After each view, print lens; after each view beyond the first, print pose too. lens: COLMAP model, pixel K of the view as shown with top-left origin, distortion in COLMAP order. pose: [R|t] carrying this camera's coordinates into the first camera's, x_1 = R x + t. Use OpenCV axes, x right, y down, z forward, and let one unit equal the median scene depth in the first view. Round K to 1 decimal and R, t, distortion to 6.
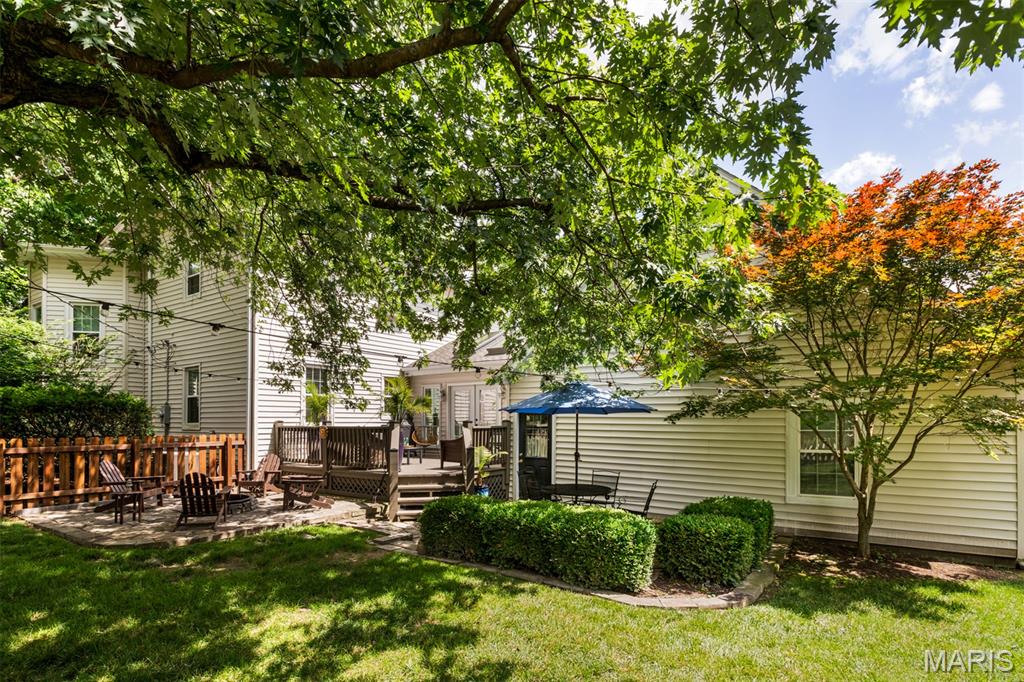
lens RADIAL K [[520.4, 0, 517.7], [0, 520.4, 416.0], [0, 0, 1]] dist [0.000498, 0.004029]
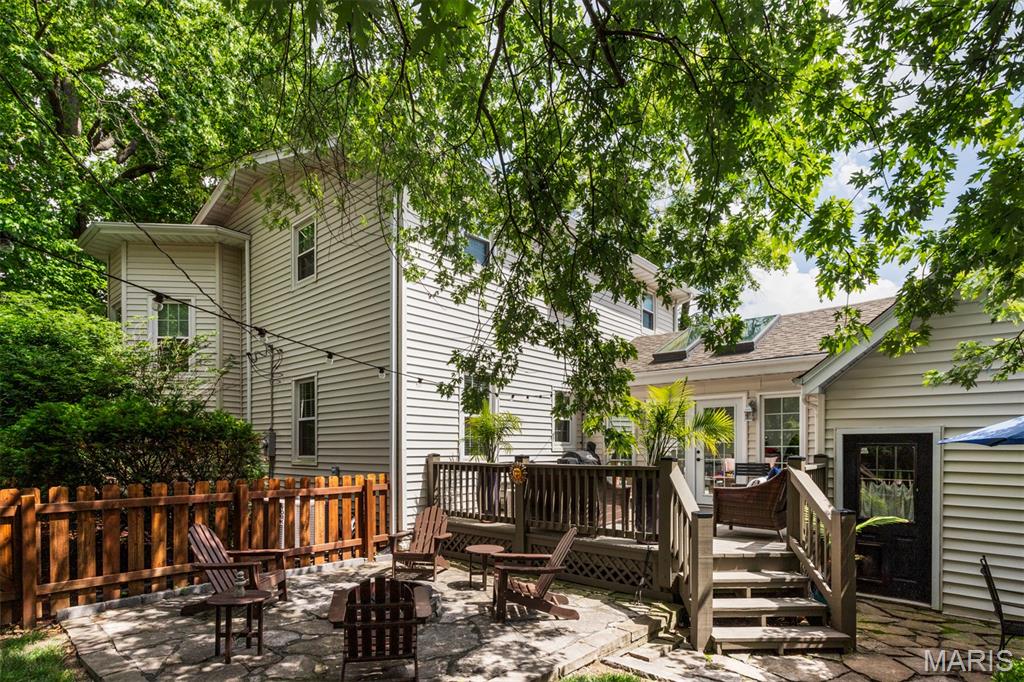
lens RADIAL K [[520.4, 0, 512.1], [0, 520.4, 453.1], [0, 0, 1]] dist [0.000498, 0.004029]
pose [[0.991727, 0.001199, -0.128360, -0.287597], [0.001191, 0.999827, 0.018538, -0.004067], [0.128360, -0.018538, 0.991554, 0.368696]]
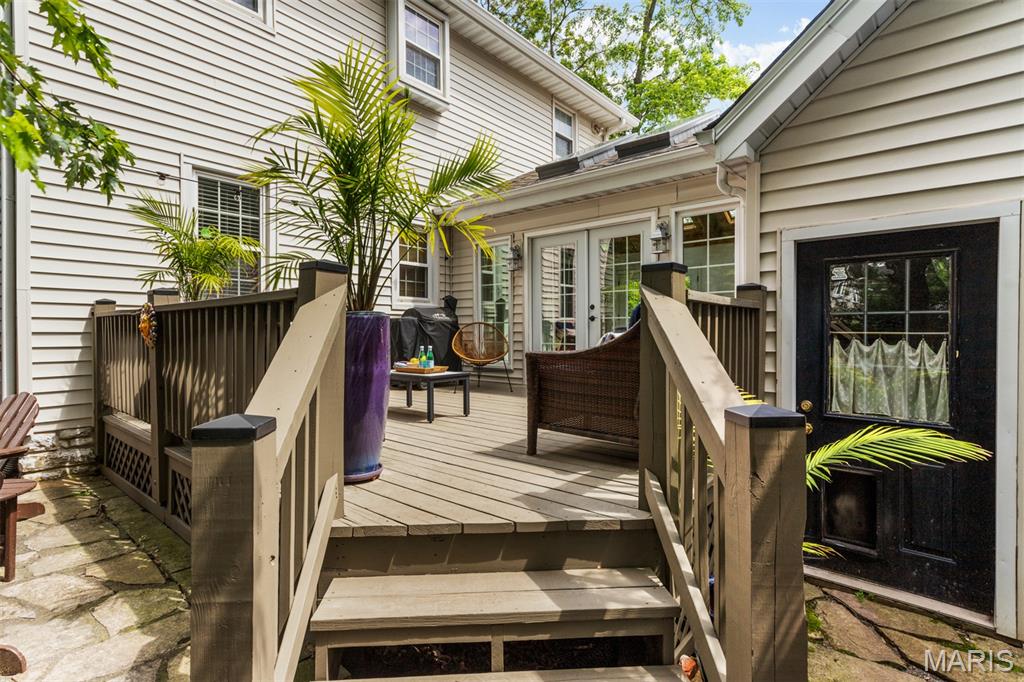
lens RADIAL K [[520.4, 0, 514.0], [0, 520.4, 331.6], [0, 0, 1]] dist [0.000498, 0.004029]
pose [[0.993110, 0.002857, -0.117147, -0.117658], [-0.001930, 0.999966, 0.008028, 0.030850], [0.117166, -0.007746, 0.993082, 0.690046]]
